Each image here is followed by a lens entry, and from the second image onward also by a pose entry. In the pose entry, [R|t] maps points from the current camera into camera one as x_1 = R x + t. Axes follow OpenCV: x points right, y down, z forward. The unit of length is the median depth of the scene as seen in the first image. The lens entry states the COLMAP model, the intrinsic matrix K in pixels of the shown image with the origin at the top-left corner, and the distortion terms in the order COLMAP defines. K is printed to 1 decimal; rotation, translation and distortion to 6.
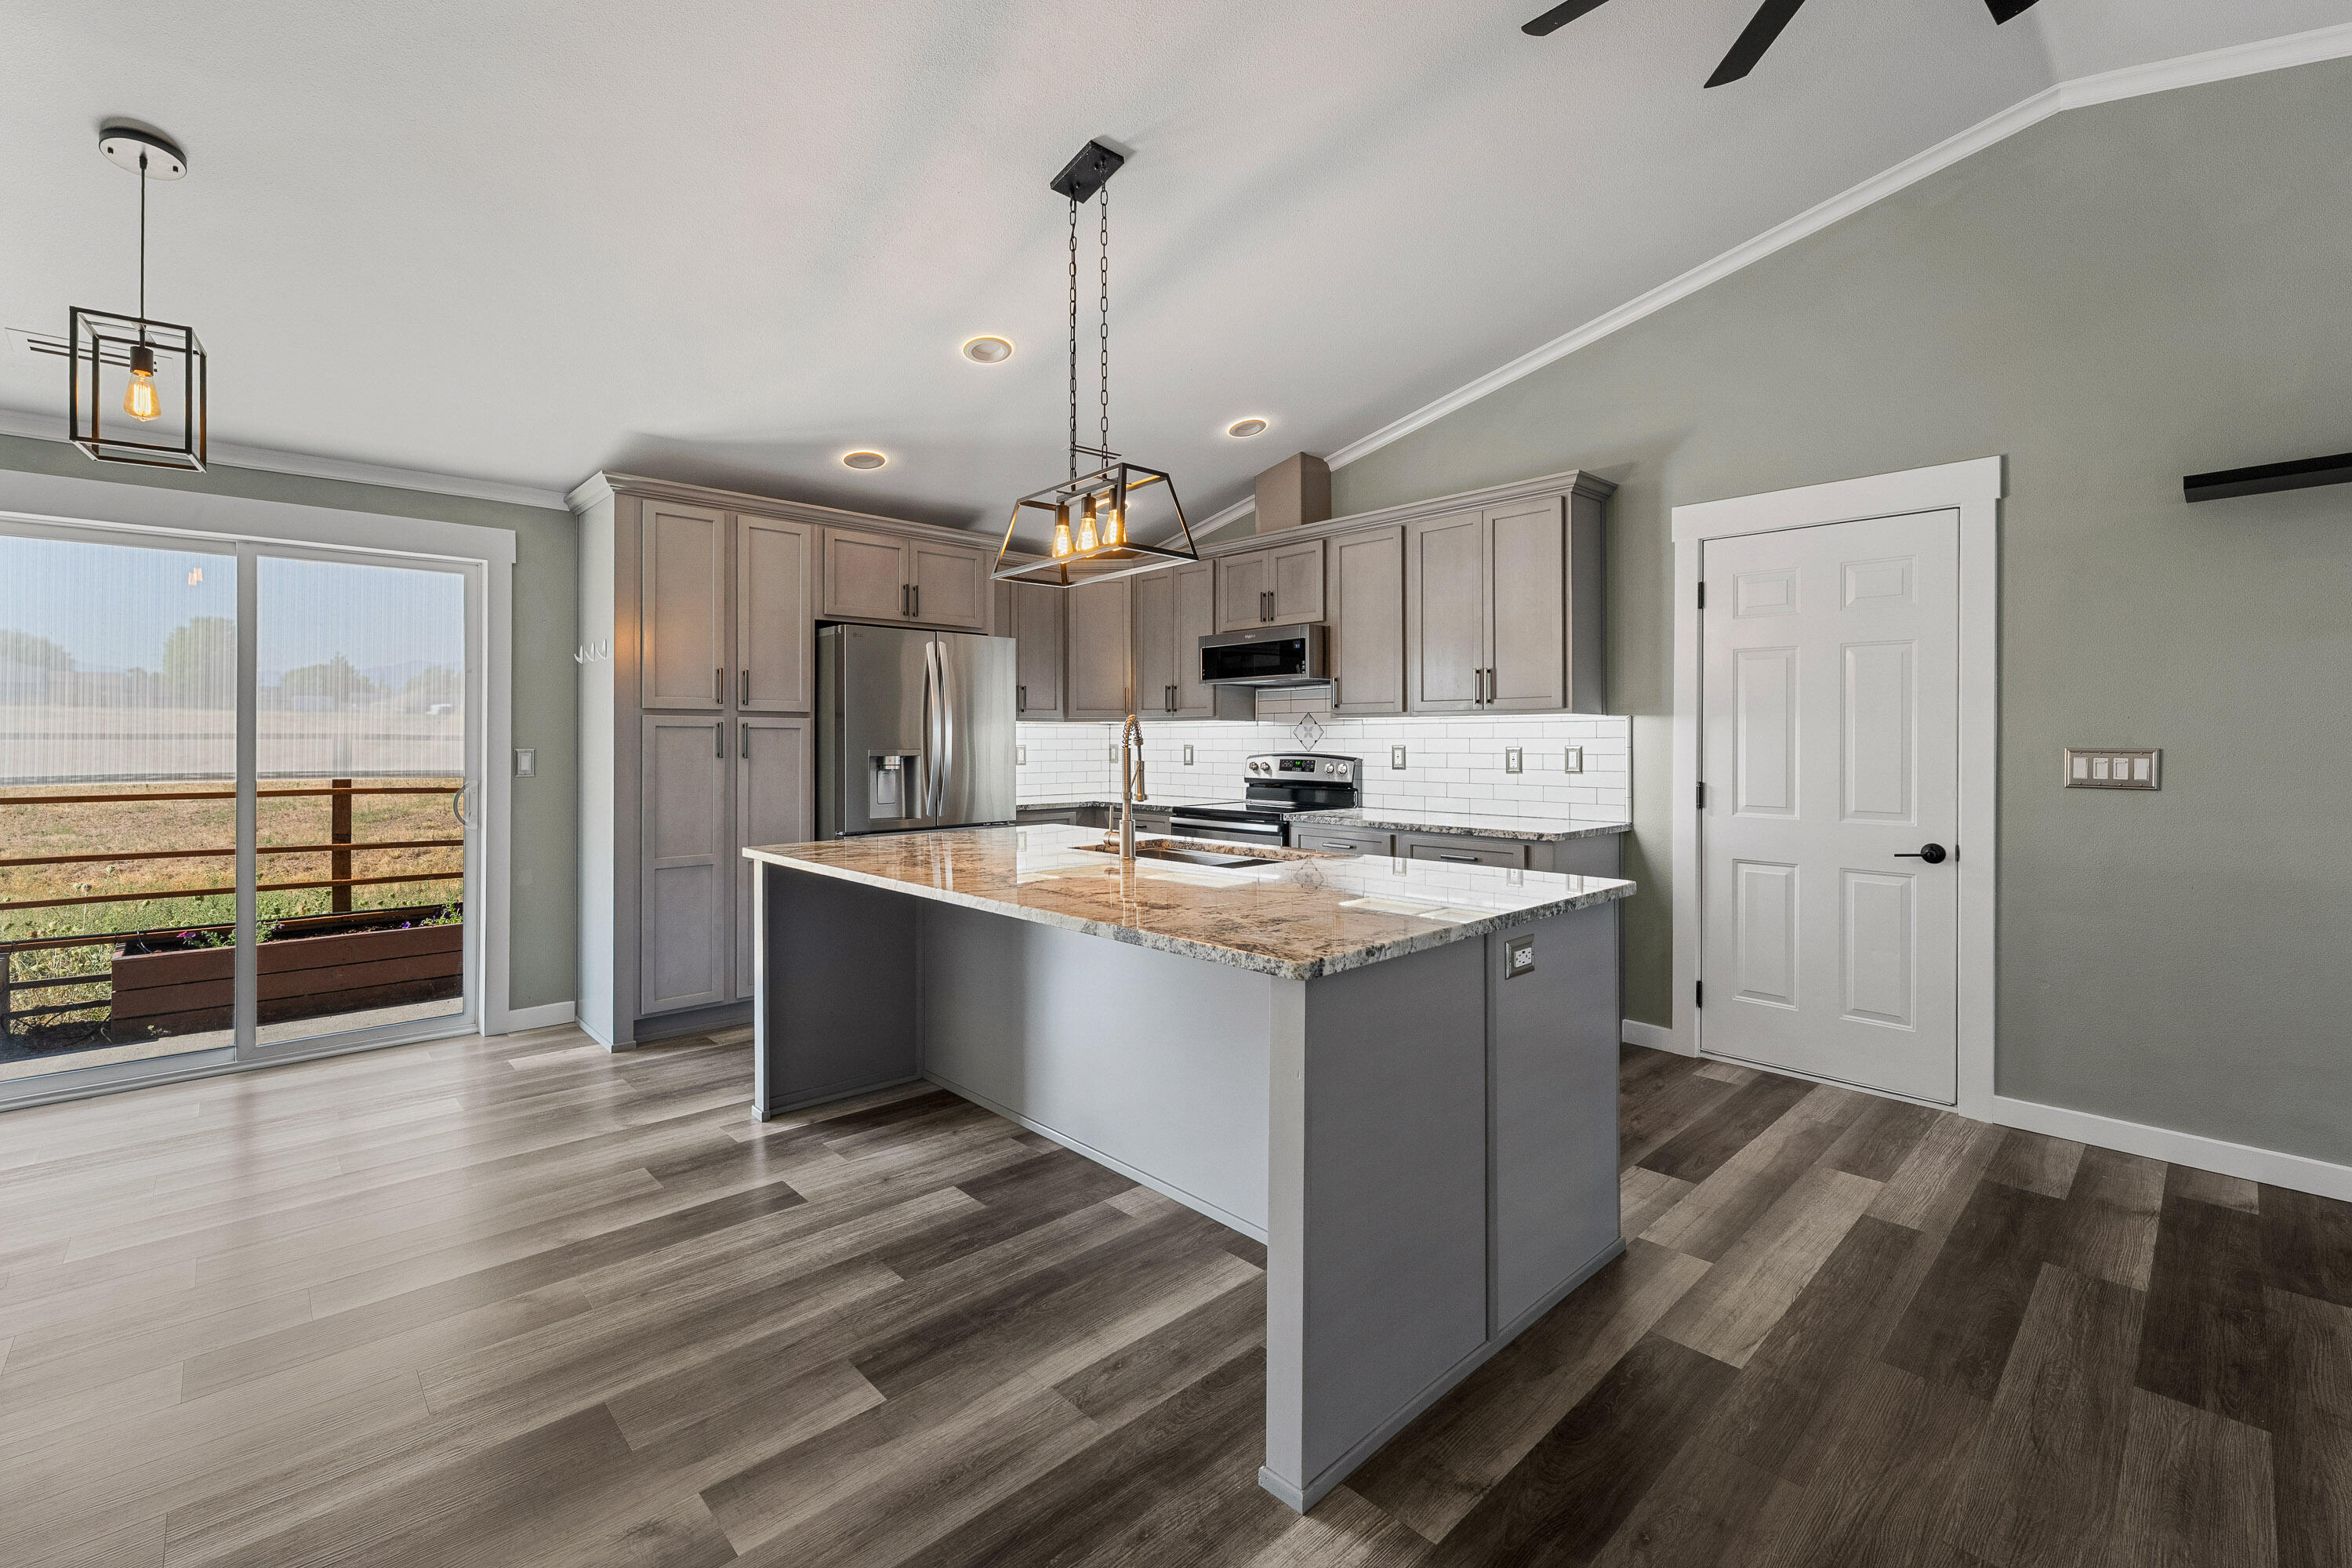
lens RADIAL K [[1000.2, 0, 1179.3], [0, 1000.2, 731.1], [0, 0, 1]] dist [-0.002375, -0.000013]
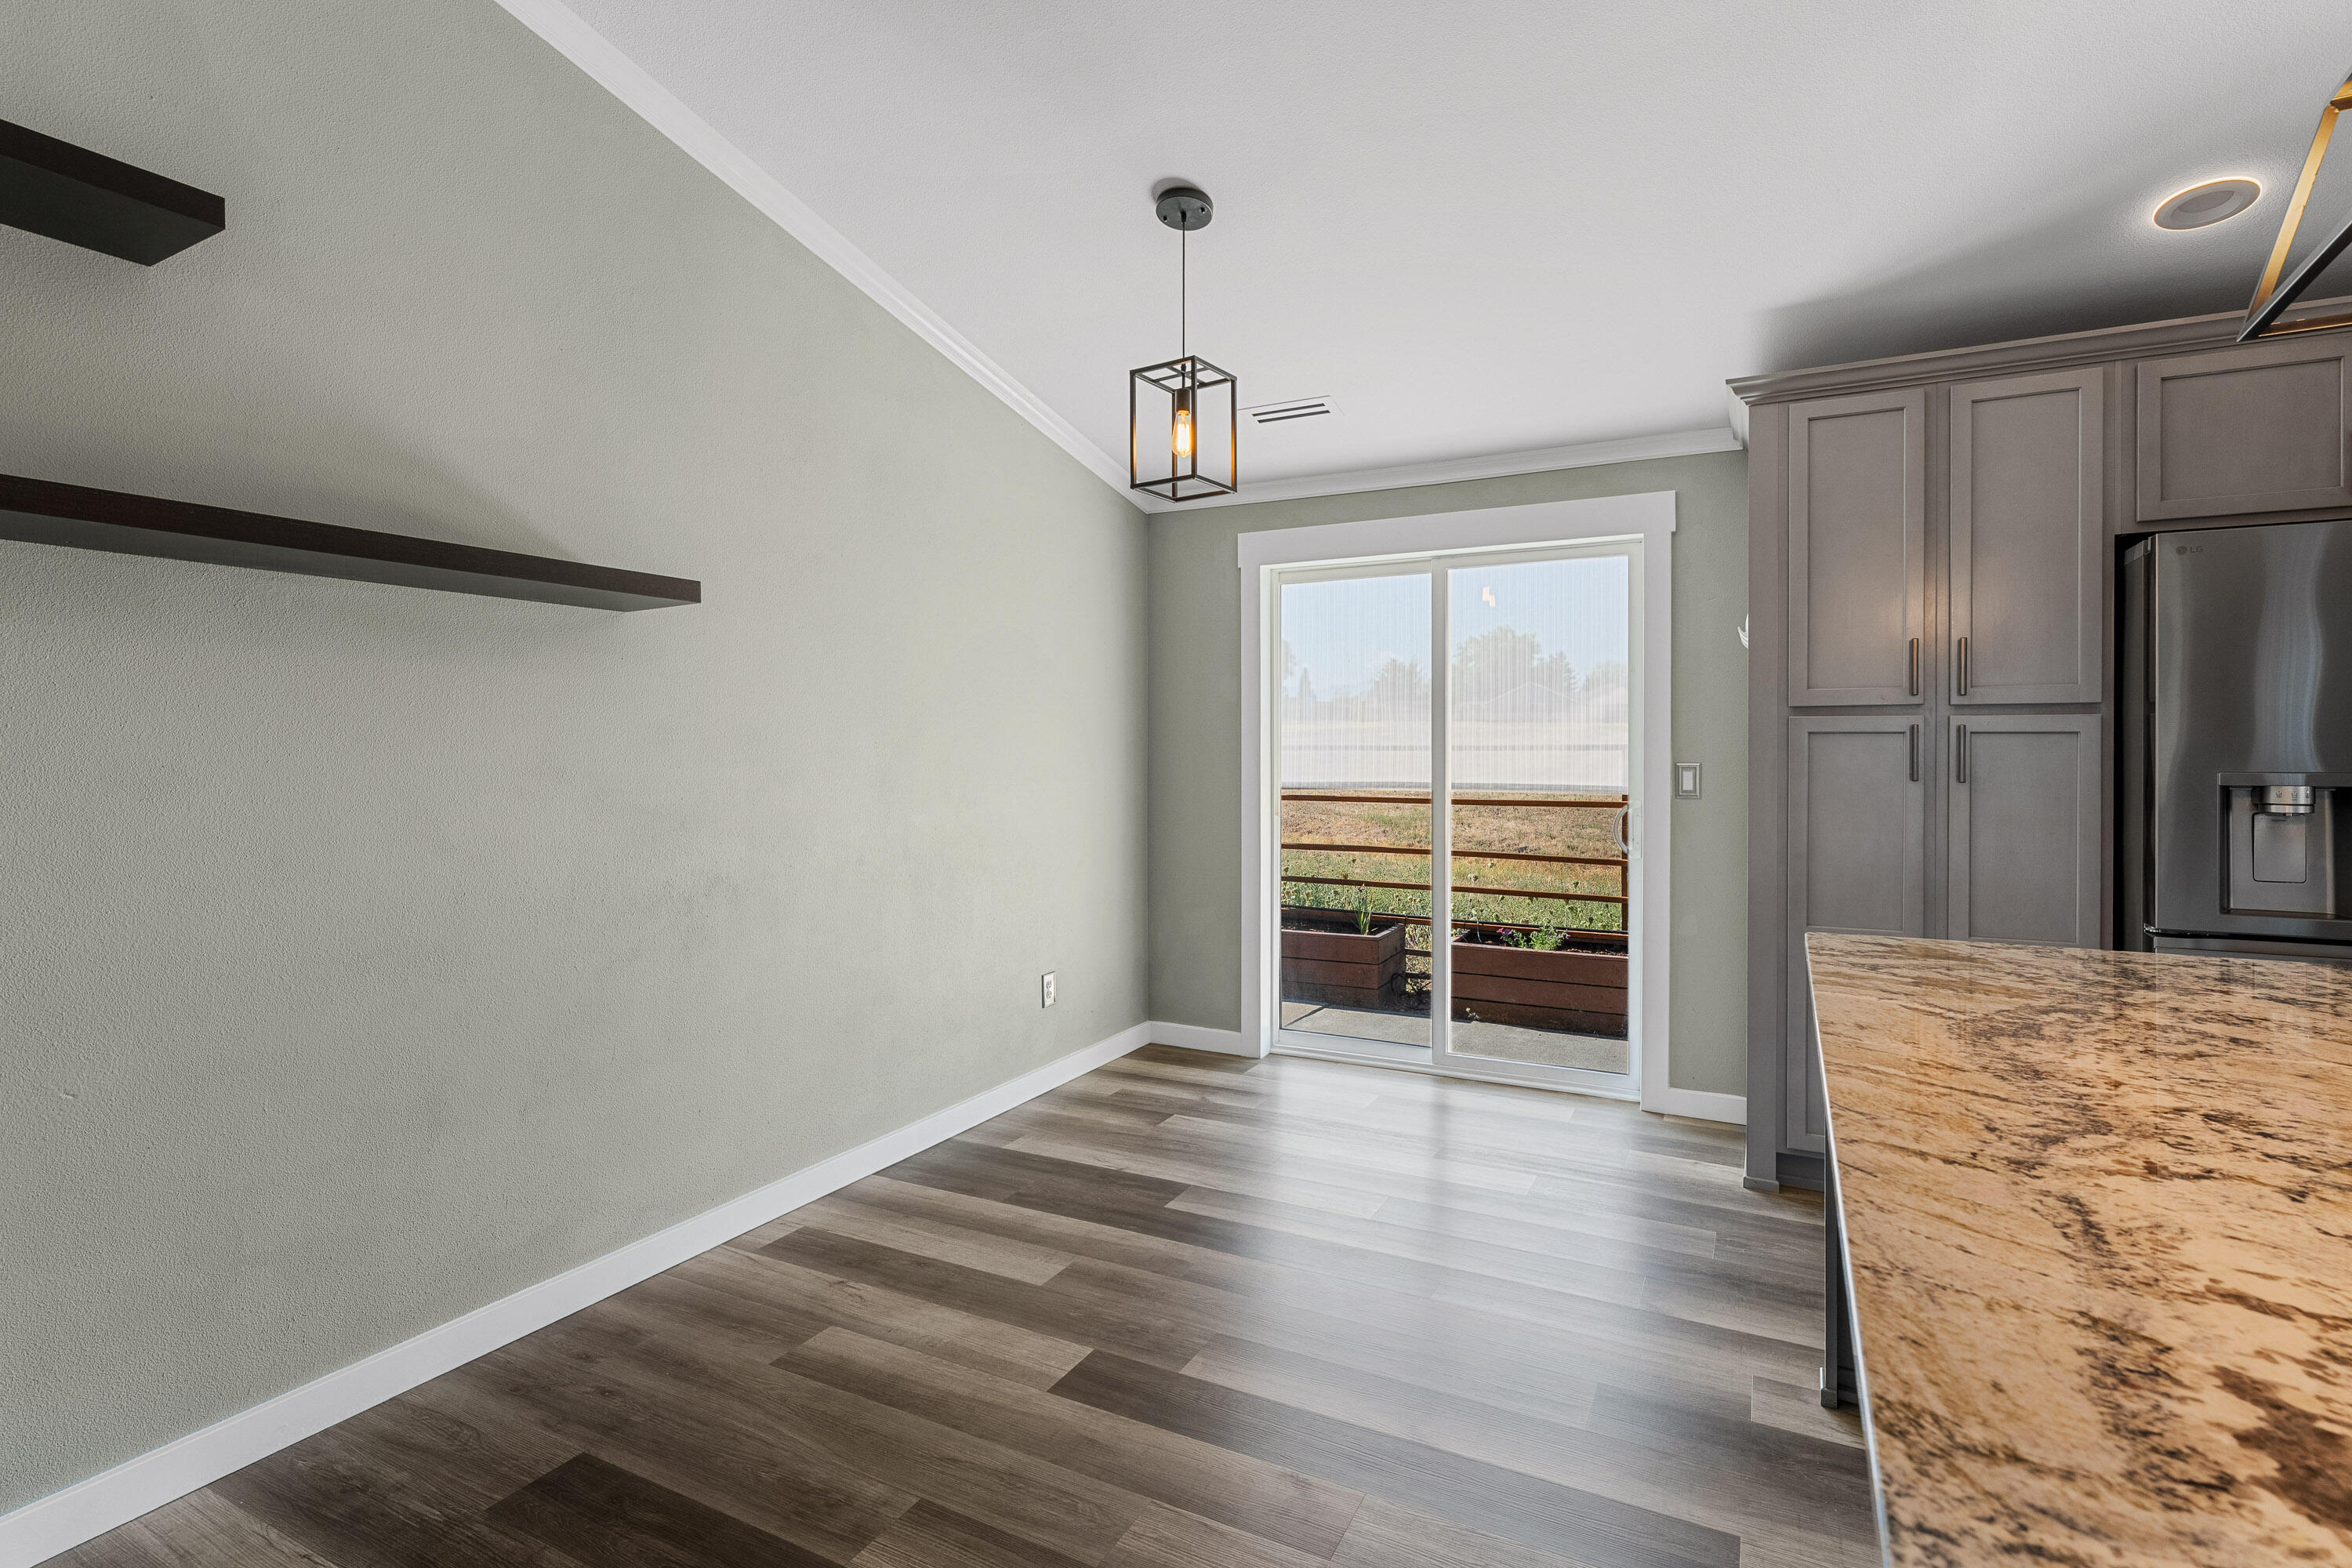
lens RADIAL K [[1139.1, 0, 1176.3], [0, 1139.1, 752.7], [0, 0, 1]] dist [0.004258, -0.000147]
pose [[0.324325, 0.003124, -0.945940, 0.076796], [0.007174, 0.999958, 0.005762, 0.001847], [0.945918, -0.008655, 0.324289, 0.351388]]
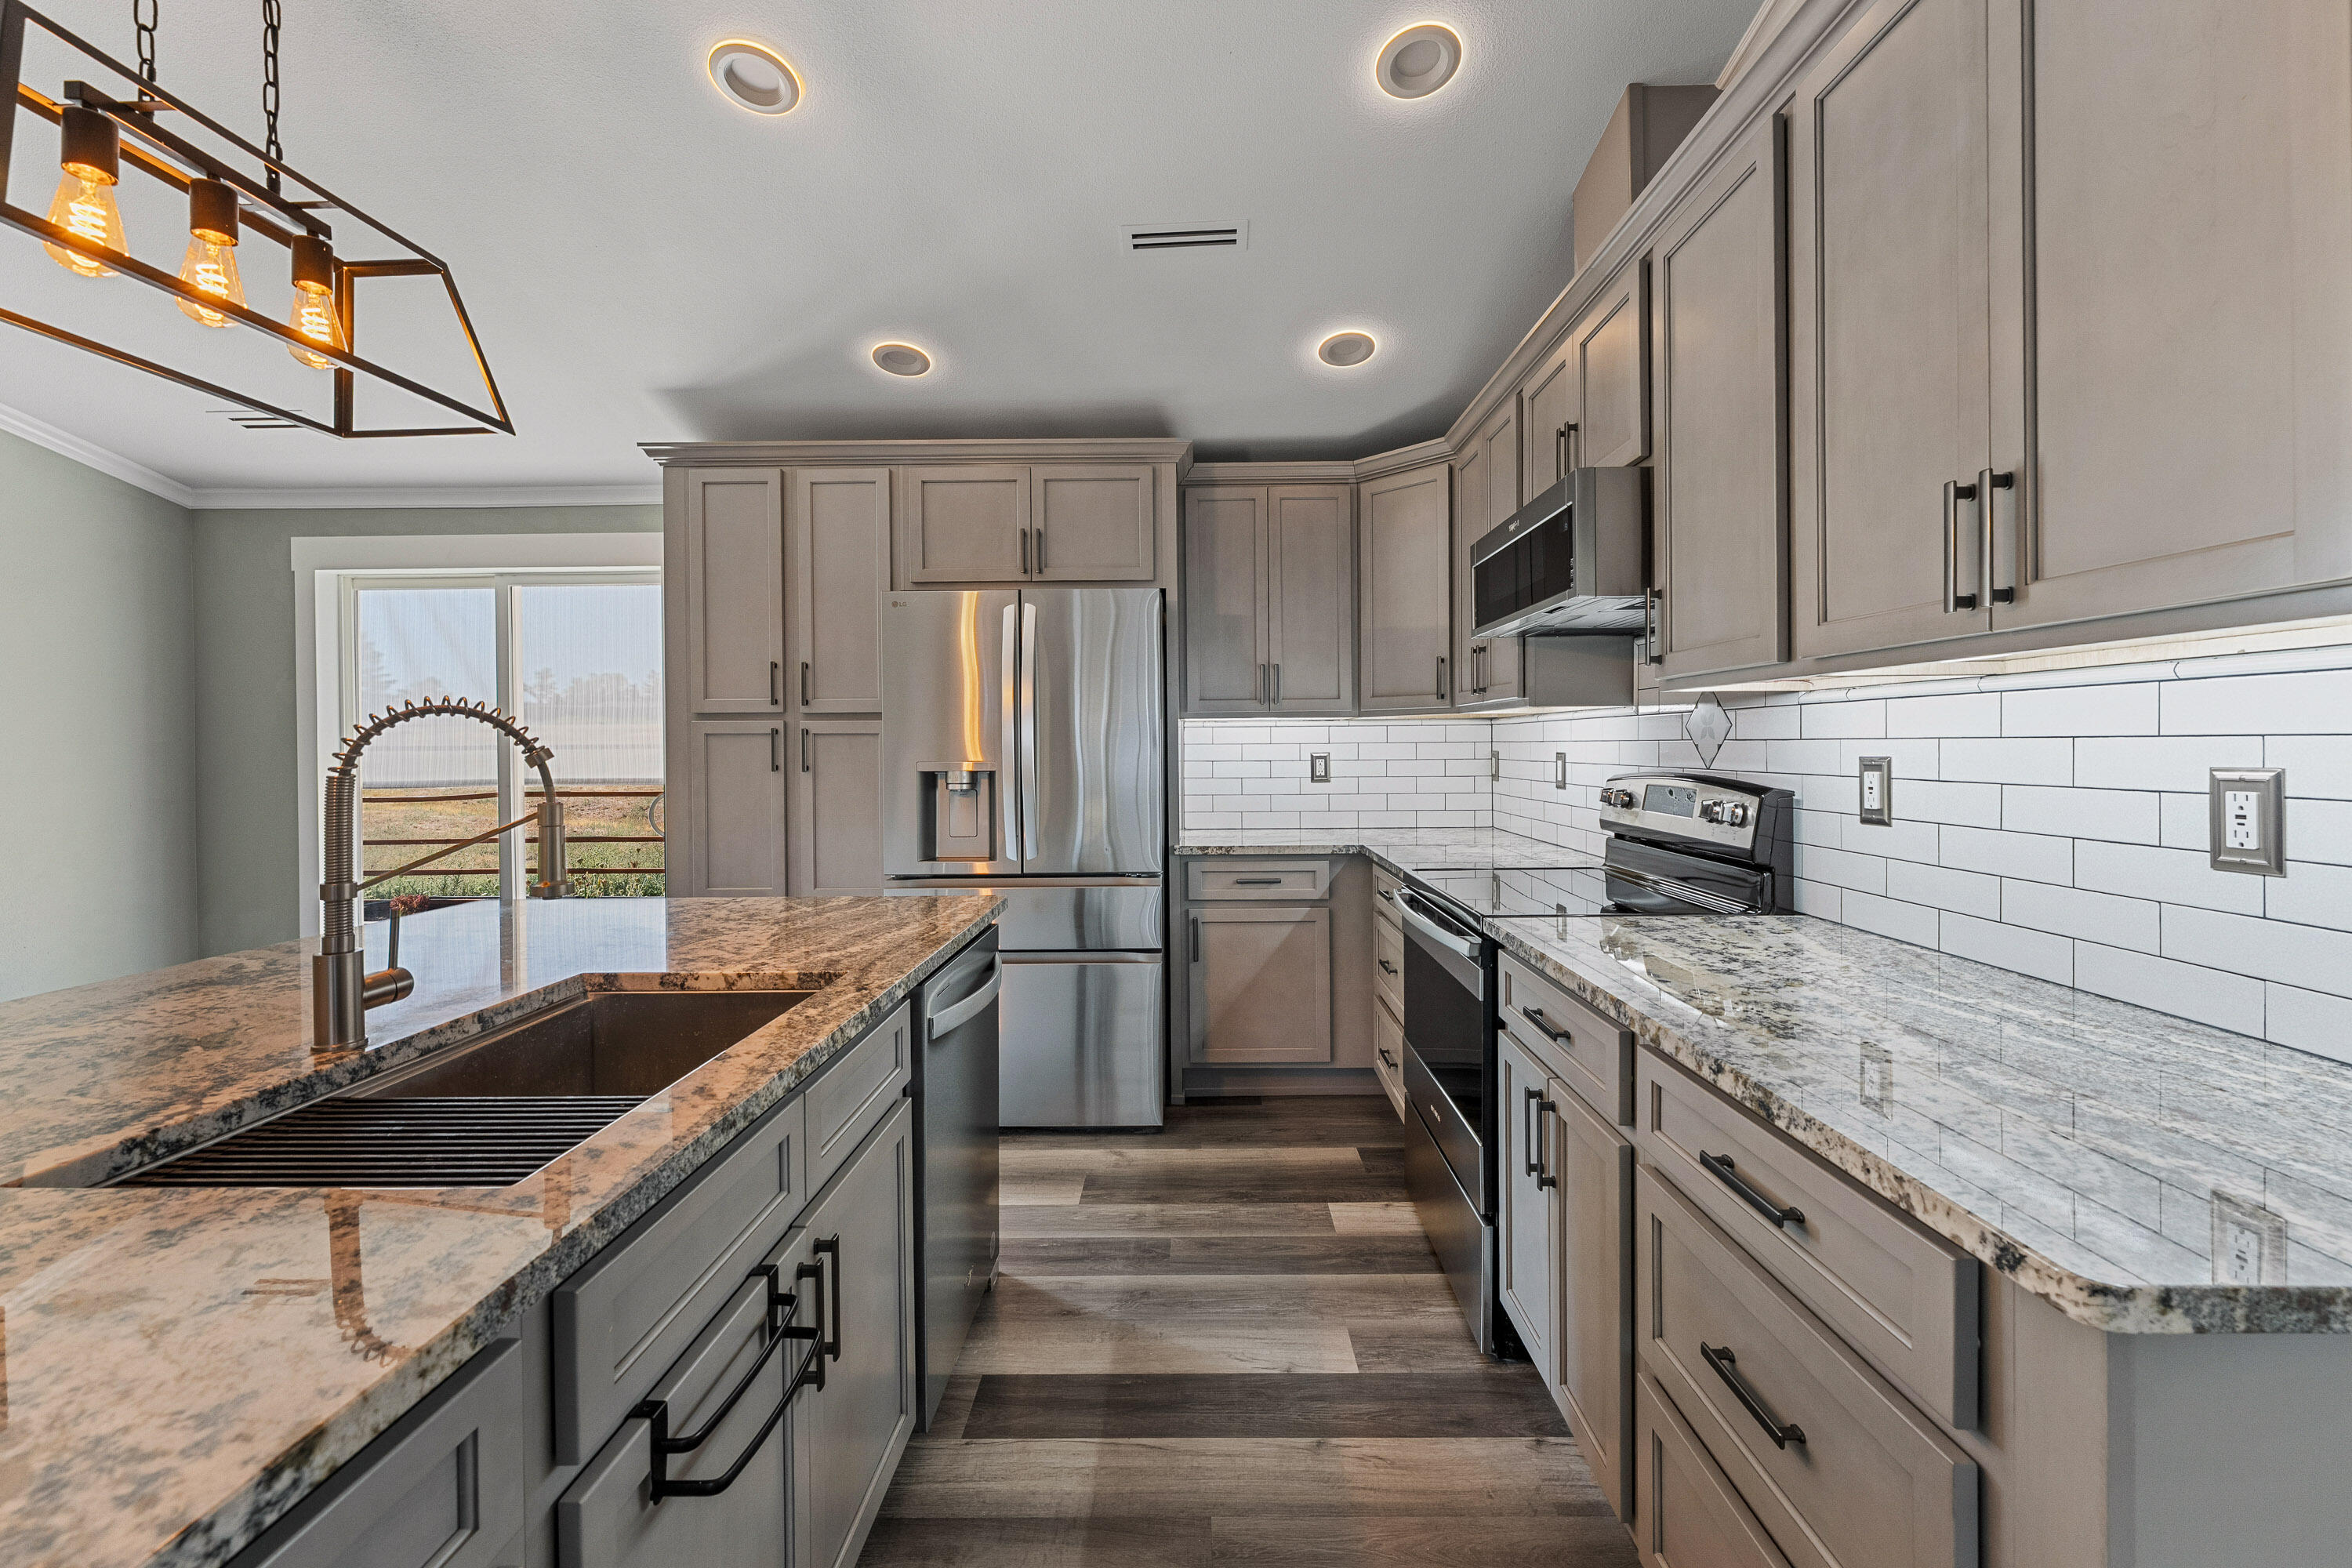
lens RADIAL K [[953.7, 0, 1183.5], [0, 953.7, 751.0], [0, 0, 1]] dist [-0.002190, -0.000510]
pose [[0.723781, 0.000347, -0.690030, 0.346948], [0.013060, 0.999814, 0.014201, 0.004327], [0.689907, -0.019290, 0.723641, 0.717634]]
